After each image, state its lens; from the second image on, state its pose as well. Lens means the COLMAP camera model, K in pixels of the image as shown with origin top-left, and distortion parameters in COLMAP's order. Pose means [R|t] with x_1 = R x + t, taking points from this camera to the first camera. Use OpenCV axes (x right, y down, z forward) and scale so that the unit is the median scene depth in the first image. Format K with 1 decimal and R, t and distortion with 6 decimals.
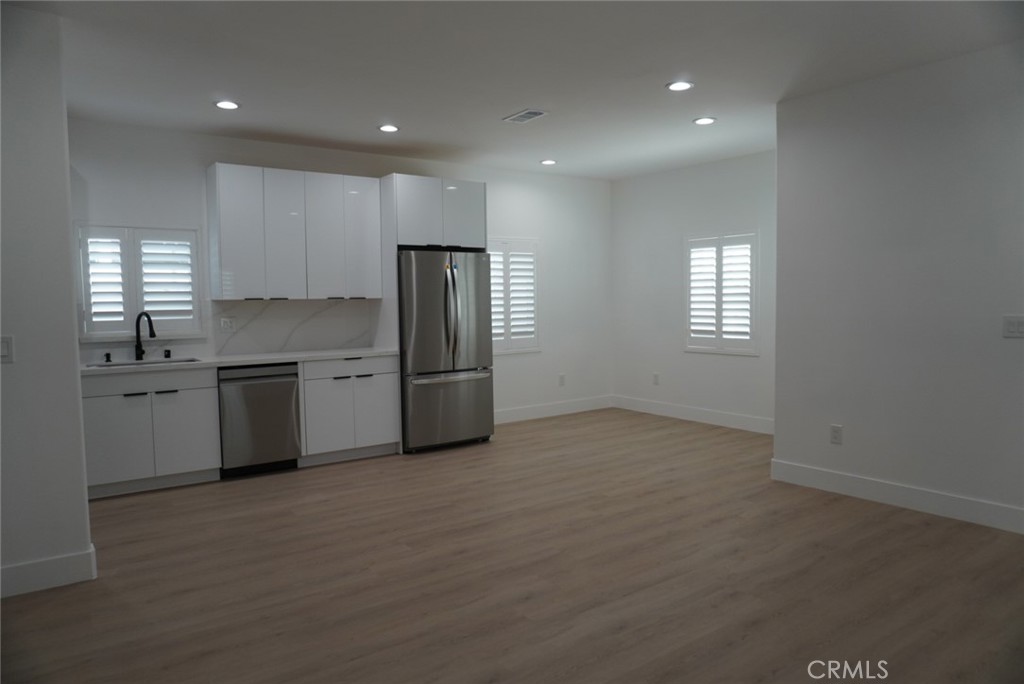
lens RADIAL K [[697.3, 0, 512.0], [0, 697.3, 342.0], [0, 0, 1]] dist [-0.008293, -0.001531]
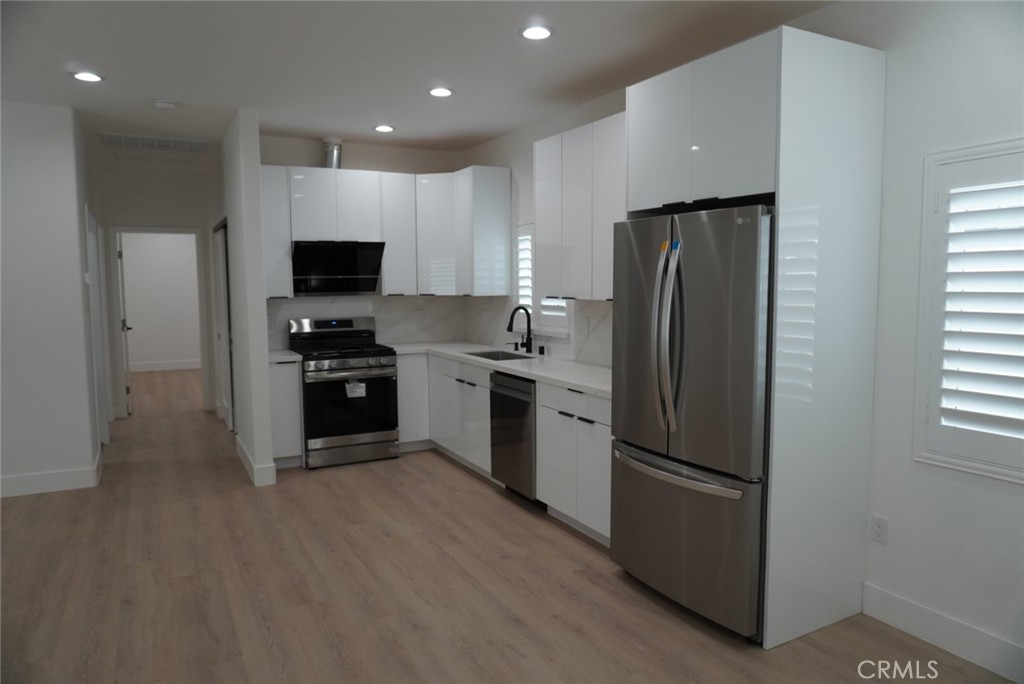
lens RADIAL K [[697.3, 0, 512.0], [0, 697.3, 342.0], [0, 0, 1]] dist [-0.008293, -0.001531]
pose [[-0.159212, 0.102891, -0.981868, 0.469163], [-0.052939, 0.992233, 0.112562, -0.102255], [0.985824, 0.069901, -0.152528, 1.104335]]
